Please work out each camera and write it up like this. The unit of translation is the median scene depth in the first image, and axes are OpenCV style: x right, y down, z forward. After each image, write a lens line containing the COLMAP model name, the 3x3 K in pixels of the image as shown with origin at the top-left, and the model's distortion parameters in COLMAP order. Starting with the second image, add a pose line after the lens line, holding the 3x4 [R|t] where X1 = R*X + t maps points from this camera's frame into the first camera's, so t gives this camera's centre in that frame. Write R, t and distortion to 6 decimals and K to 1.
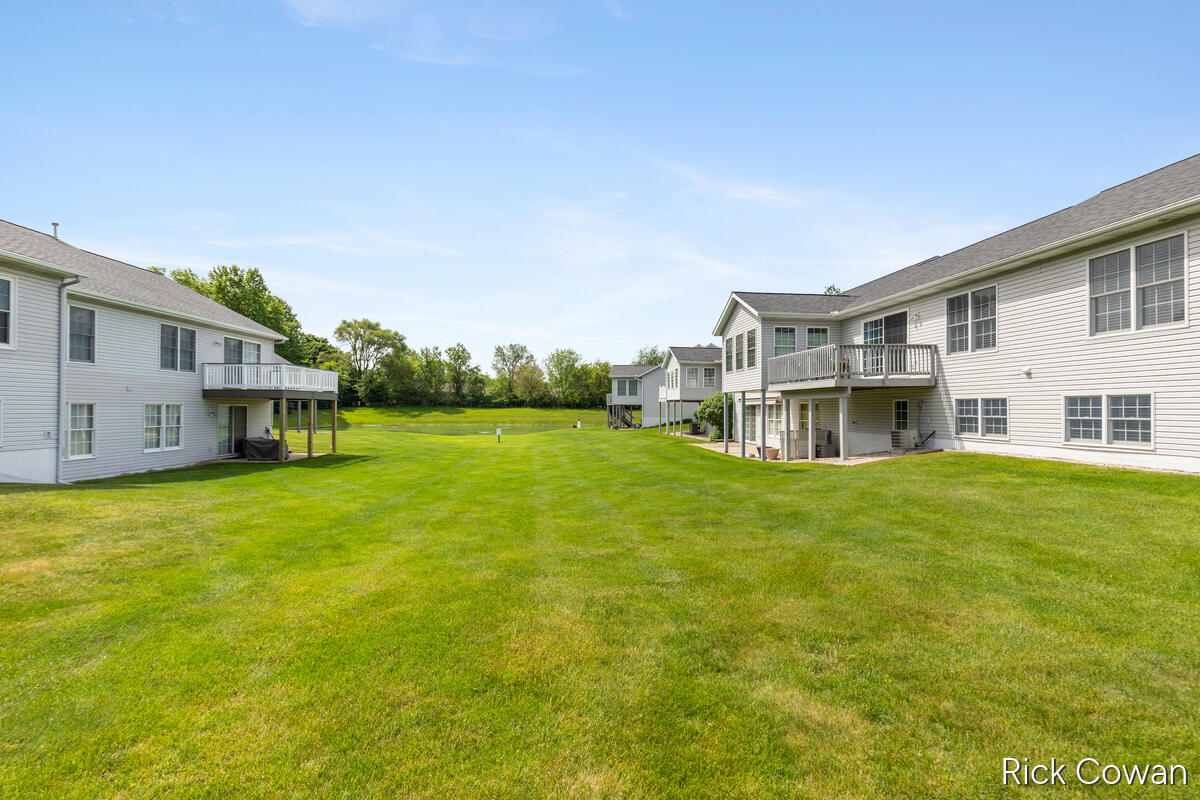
lens RADIAL K [[549.3, 0, 599.9], [0, 549.3, 404.7], [0, 0, 1]] dist [-0.000220, -0.000658]
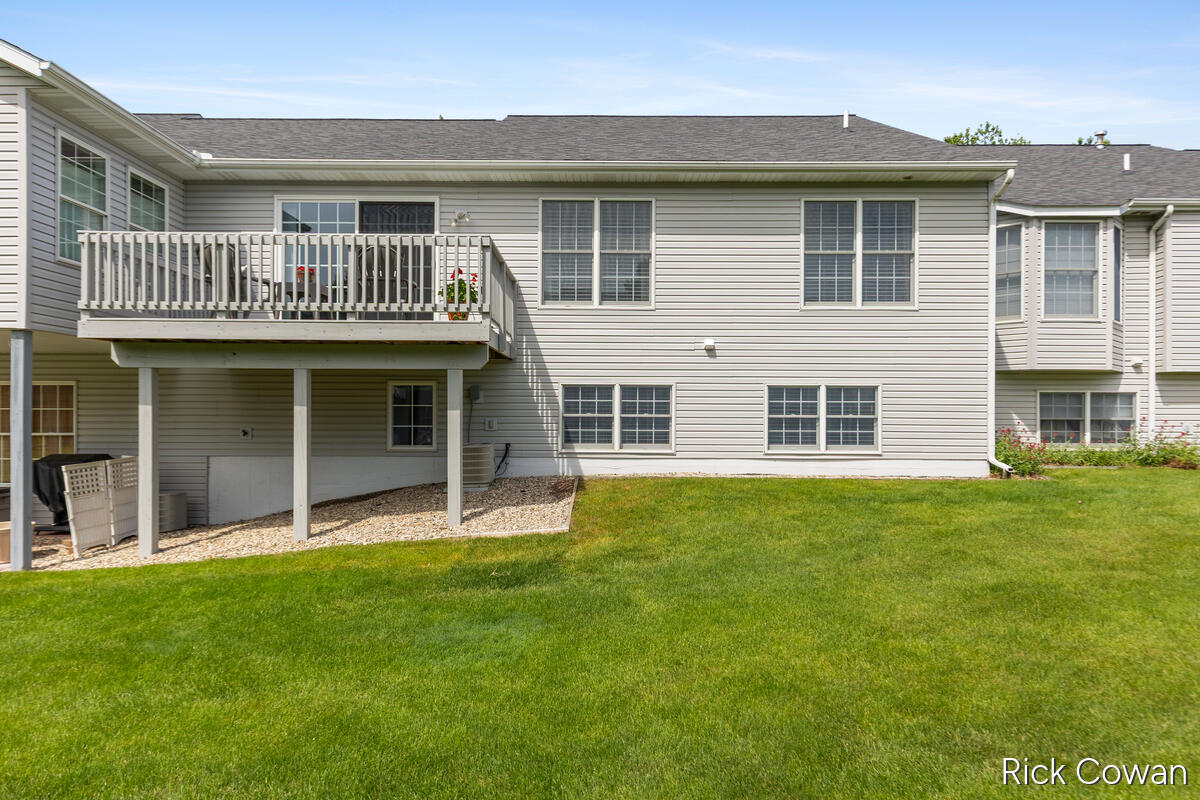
lens RADIAL K [[730.3, 0, 598.4], [0, 730.3, 408.5], [0, 0, 1]] dist [0.003207, -0.000359]
pose [[0.106549, -0.005136, 0.994294, -0.094624], [-0.014099, 0.999878, 0.006676, 0.009413], [-0.994208, -0.014730, 0.106463, 0.967522]]
